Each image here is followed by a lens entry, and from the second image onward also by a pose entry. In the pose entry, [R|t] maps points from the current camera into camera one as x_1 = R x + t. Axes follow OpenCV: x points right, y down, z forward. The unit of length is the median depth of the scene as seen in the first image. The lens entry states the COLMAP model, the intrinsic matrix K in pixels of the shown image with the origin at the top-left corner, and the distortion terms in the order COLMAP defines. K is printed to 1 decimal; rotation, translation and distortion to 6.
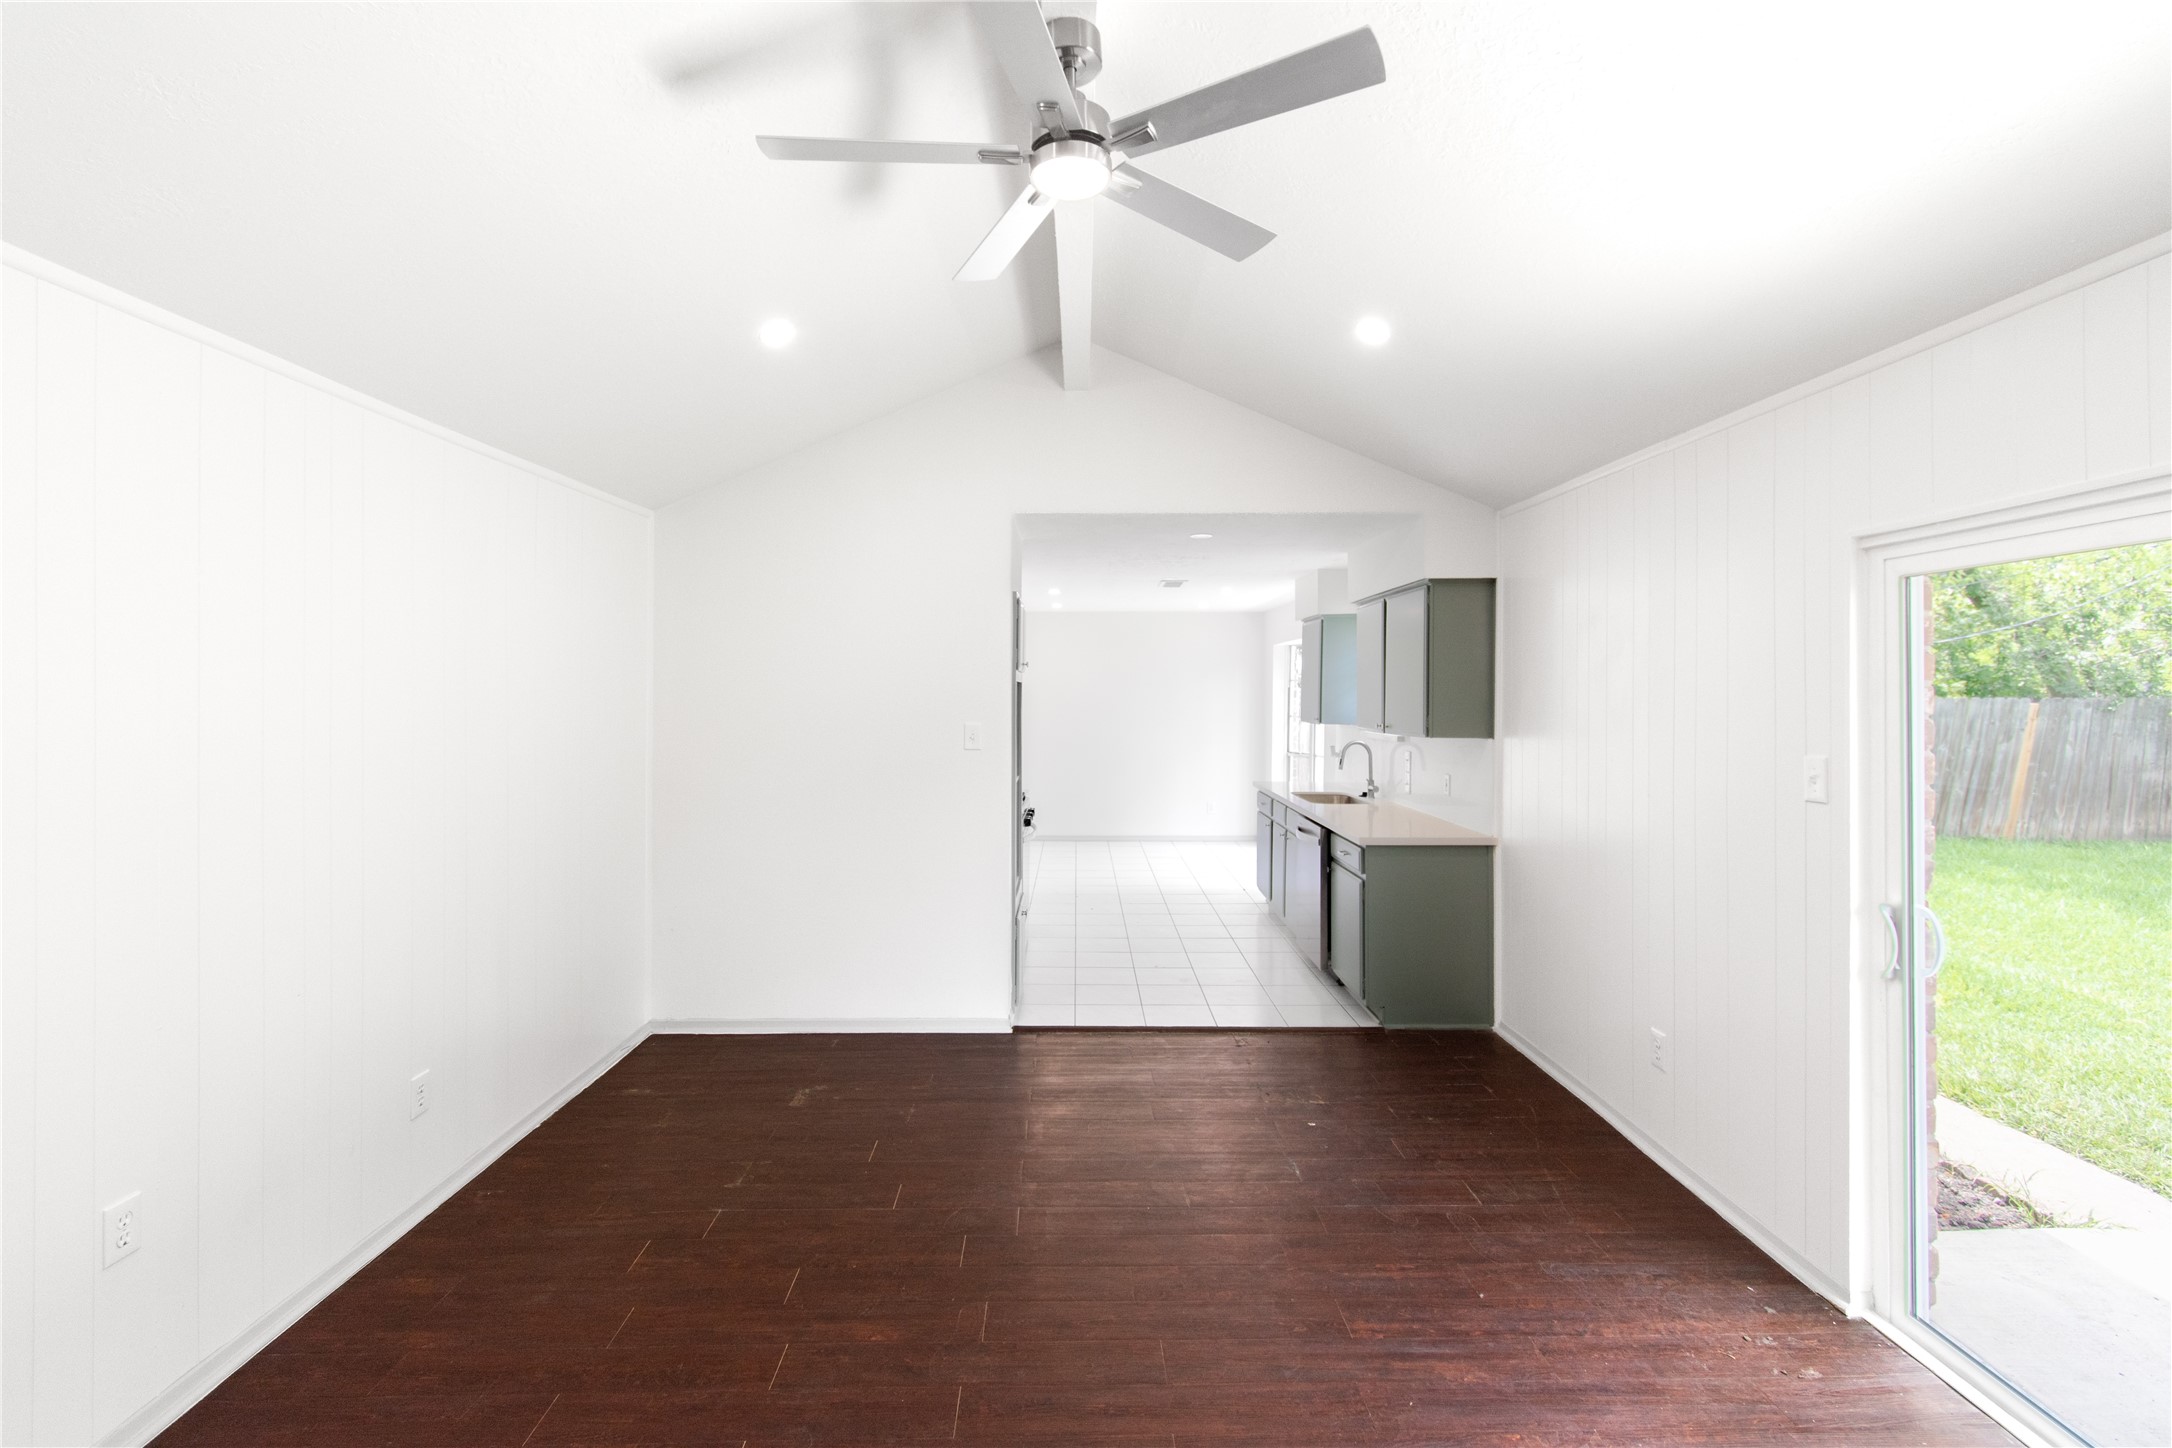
lens RADIAL K [[993.4, 0, 1096.4], [0, 993.4, 695.0], [0, 0, 1]] dist [0.021738, 0.000088]
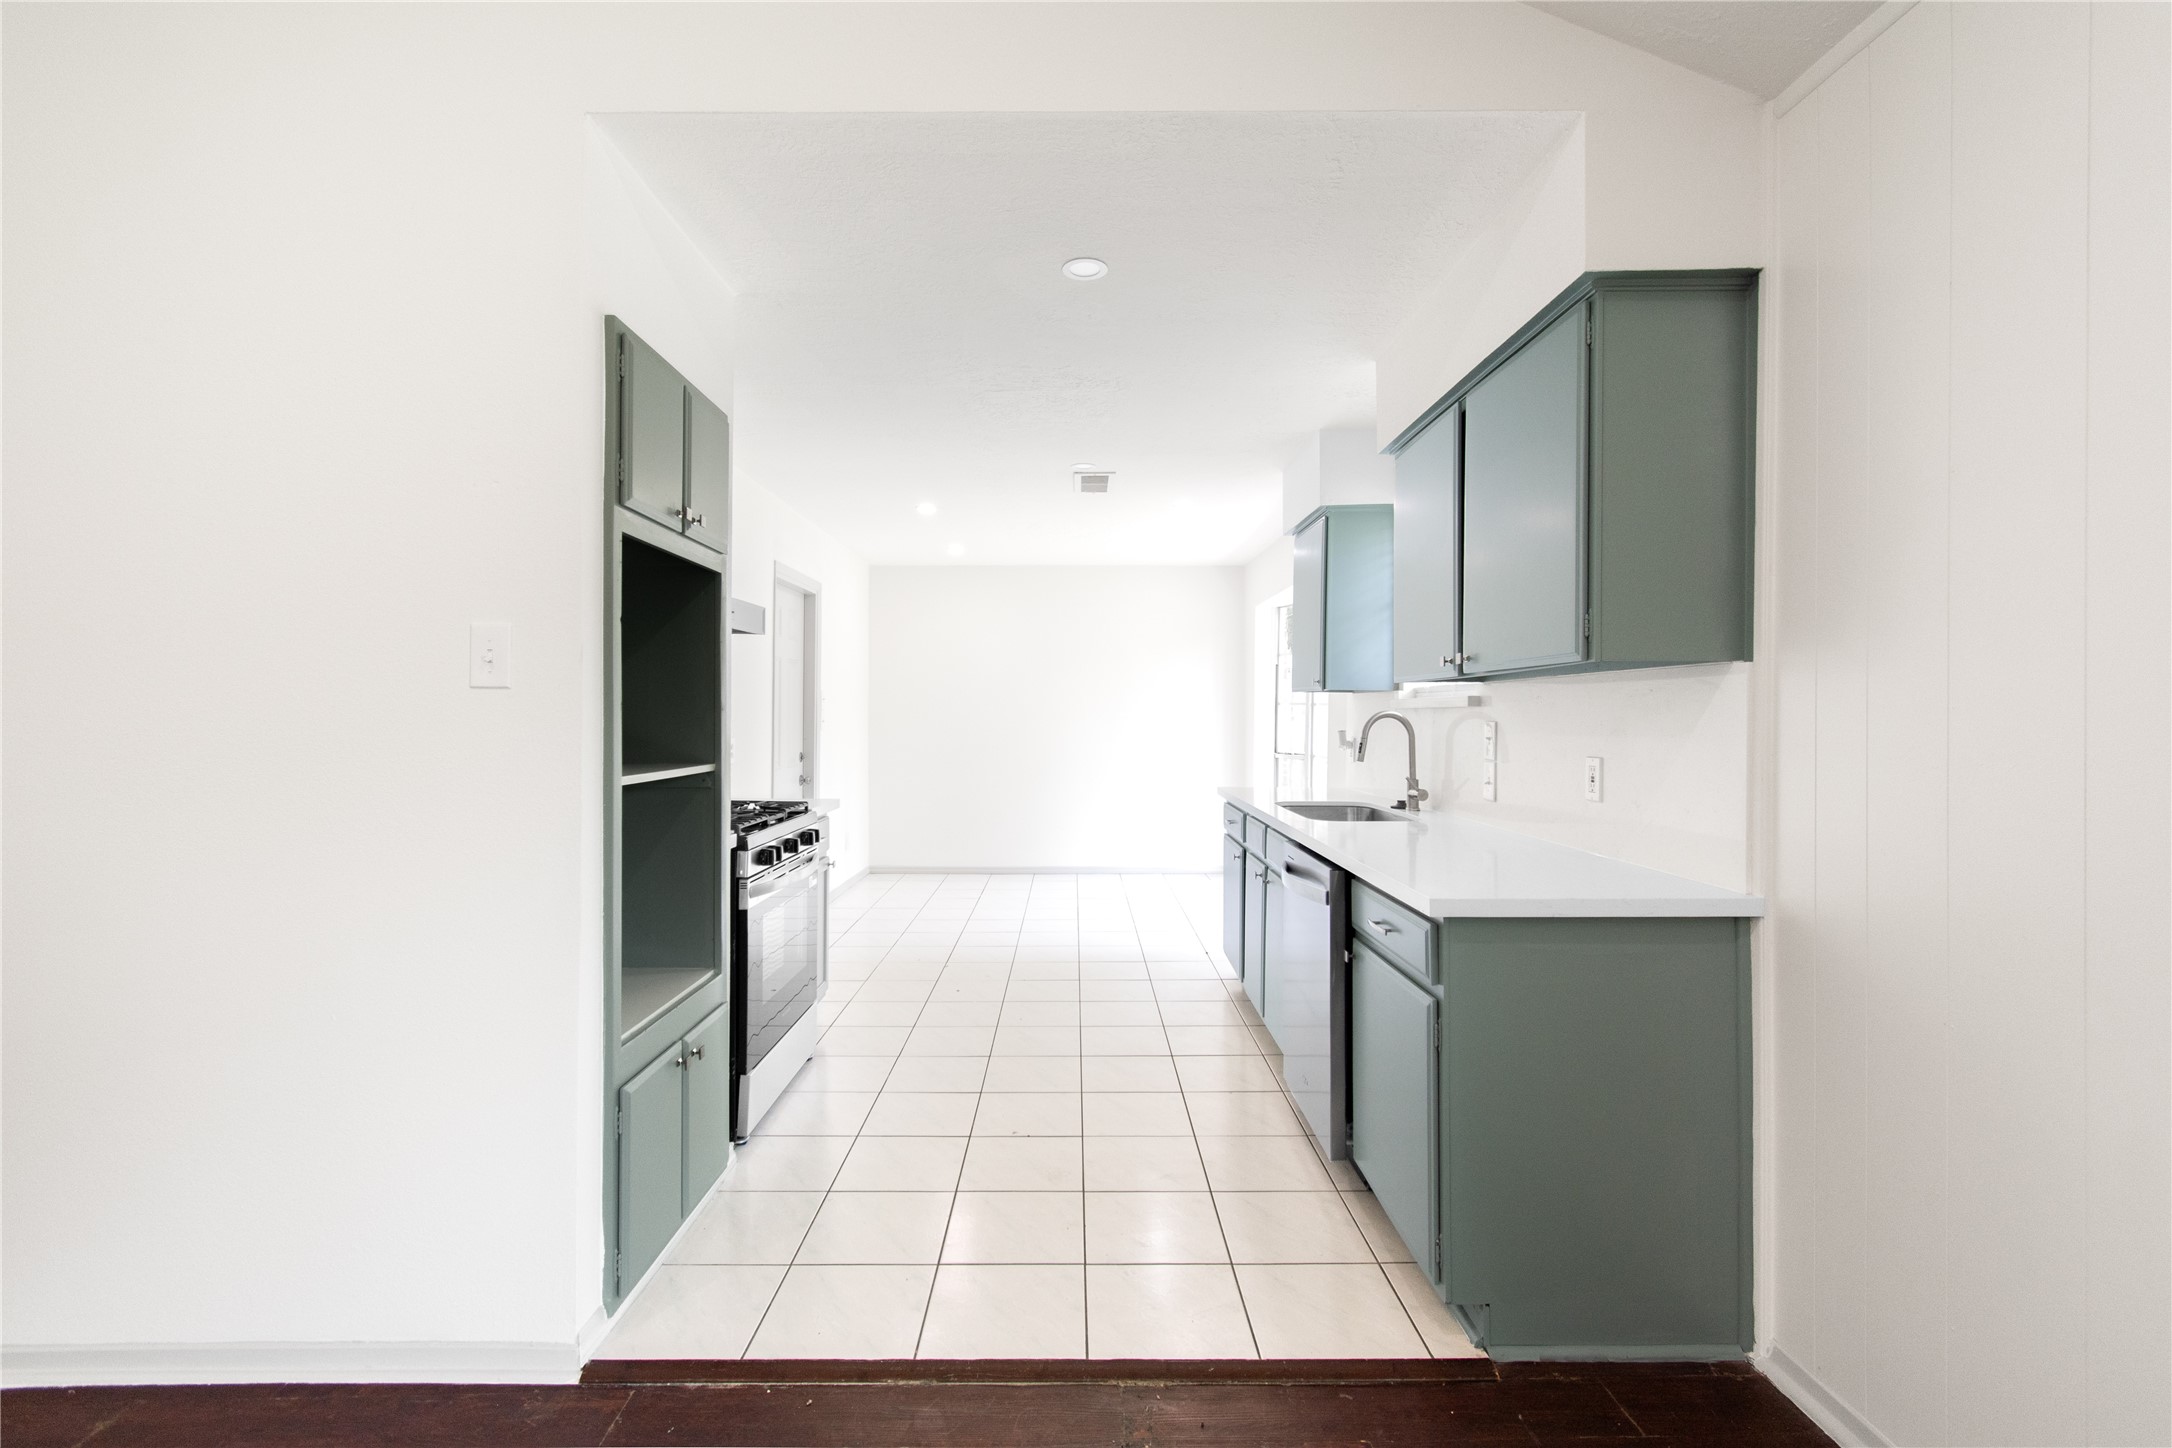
lens RADIAL K [[993.4, 0, 1092.8], [0, 993.4, 713.8], [0, 0, 1]] dist [0.021738, 0.000088]
pose [[0.999998, -0.001732, 0.001215, 0.100837], [0.001737, 0.999992, -0.003463, 0.055219], [-0.001209, 0.003465, 0.999993, 0.475513]]
